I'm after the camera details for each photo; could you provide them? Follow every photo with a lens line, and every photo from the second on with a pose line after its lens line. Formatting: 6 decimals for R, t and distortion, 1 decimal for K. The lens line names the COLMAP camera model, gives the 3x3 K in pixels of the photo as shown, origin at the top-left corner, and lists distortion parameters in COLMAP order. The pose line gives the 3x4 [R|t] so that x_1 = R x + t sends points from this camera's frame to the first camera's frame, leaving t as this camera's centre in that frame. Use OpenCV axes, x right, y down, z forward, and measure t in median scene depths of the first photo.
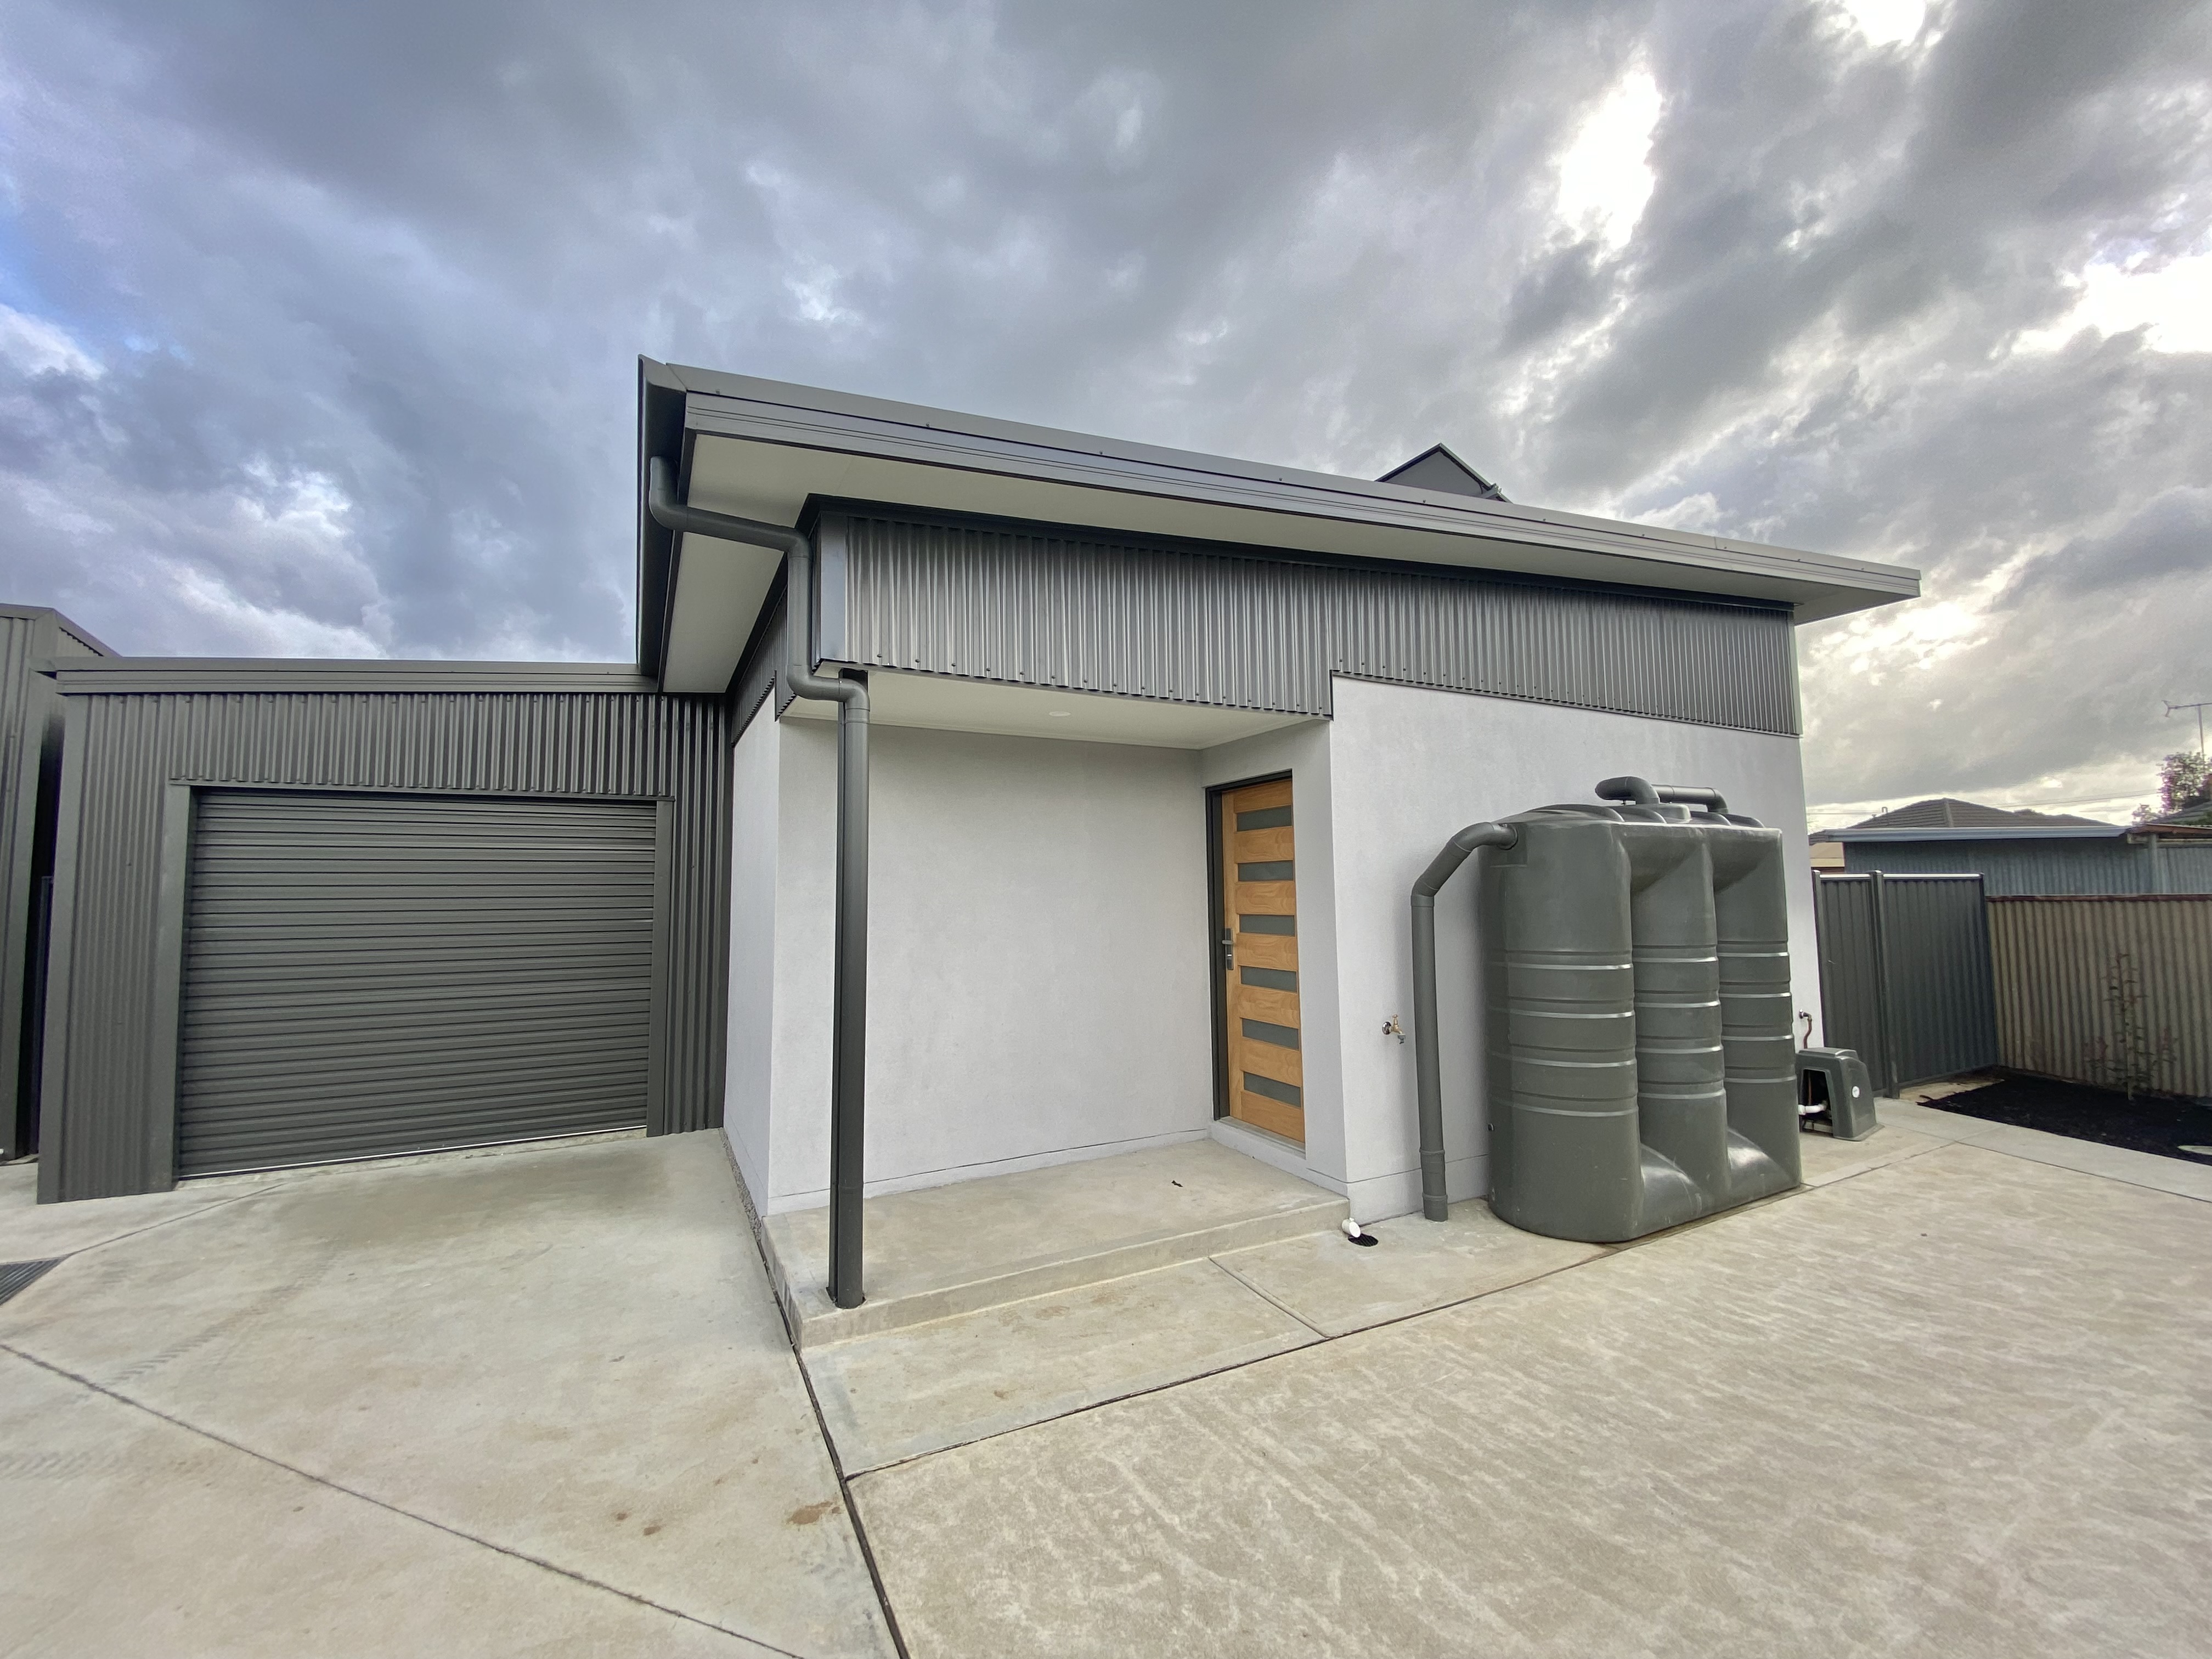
lens RADIAL K [[888.5, 0, 1202.5], [0, 888.5, 822.7], [0, 0, 1]] dist [0.000670, -0.009817]
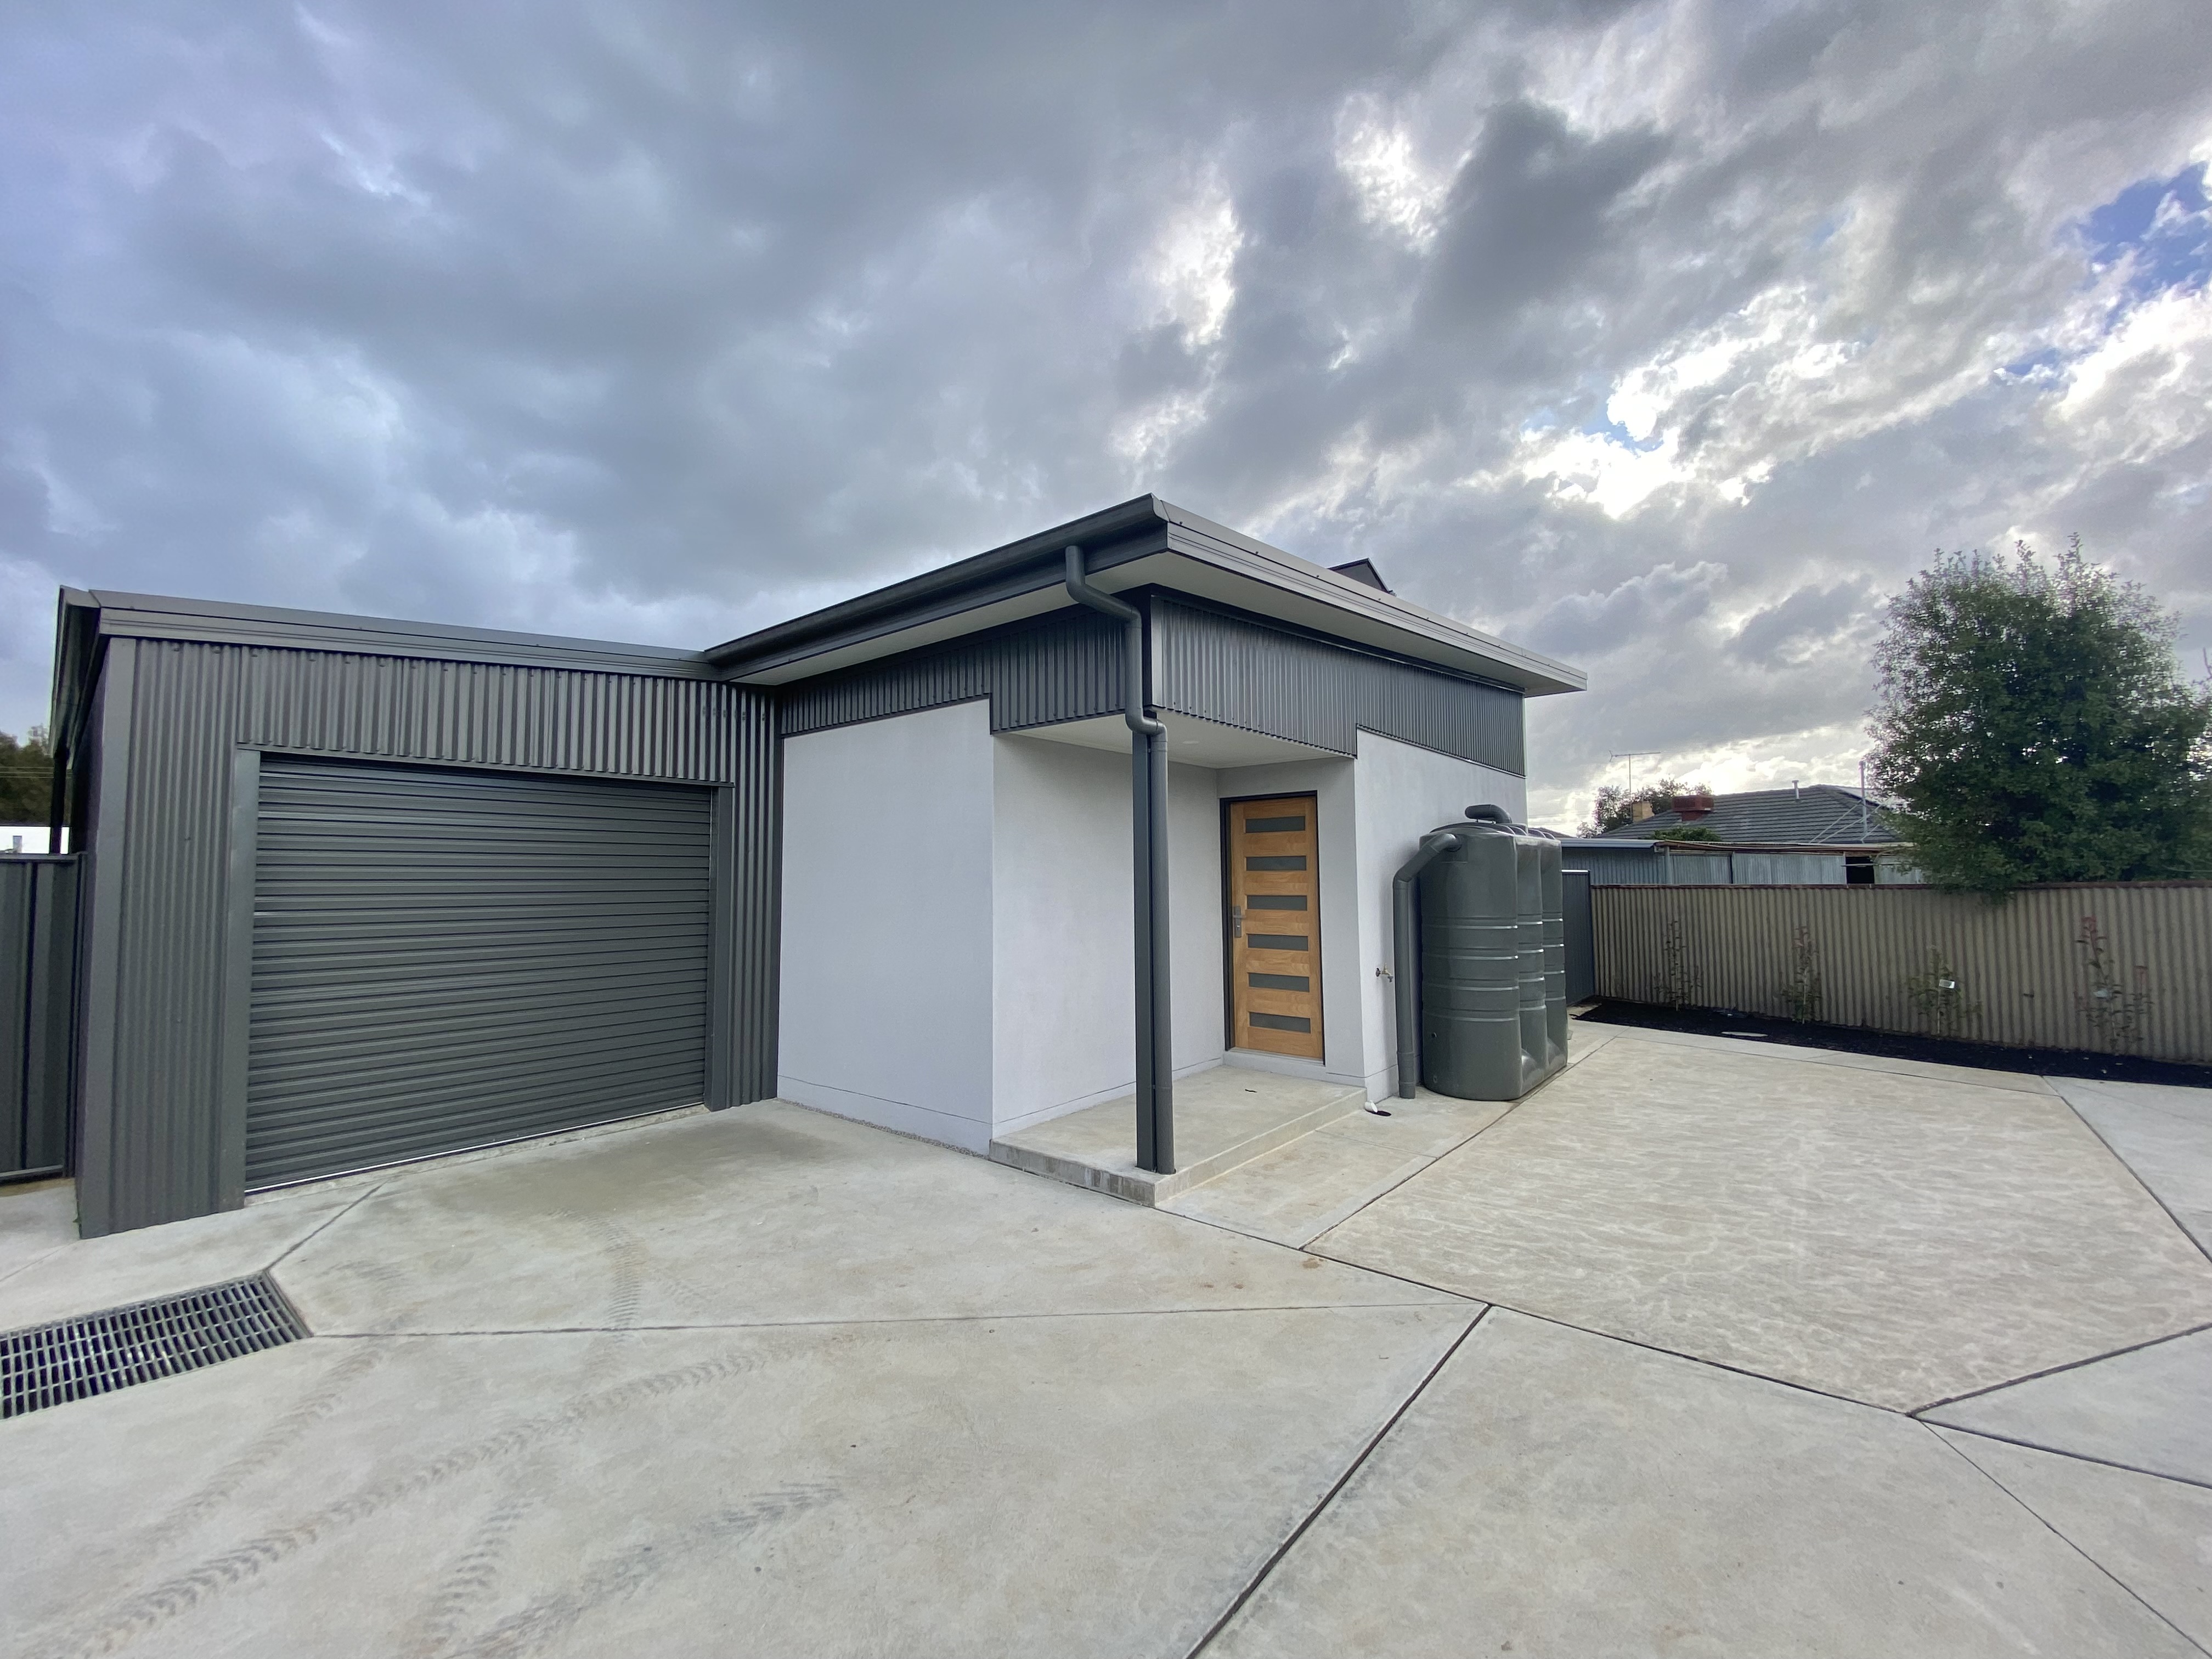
lens RADIAL K [[893.0, 0, 1112.5], [0, 893.0, 800.3], [0, 0, 1]] dist [0.001849, -0.009208]
pose [[0.921147, 0.041251, 0.387022, -0.734330], [-0.032671, 0.999053, -0.028726, 0.006137], [-0.387840, 0.013816, 0.921623, -0.178251]]
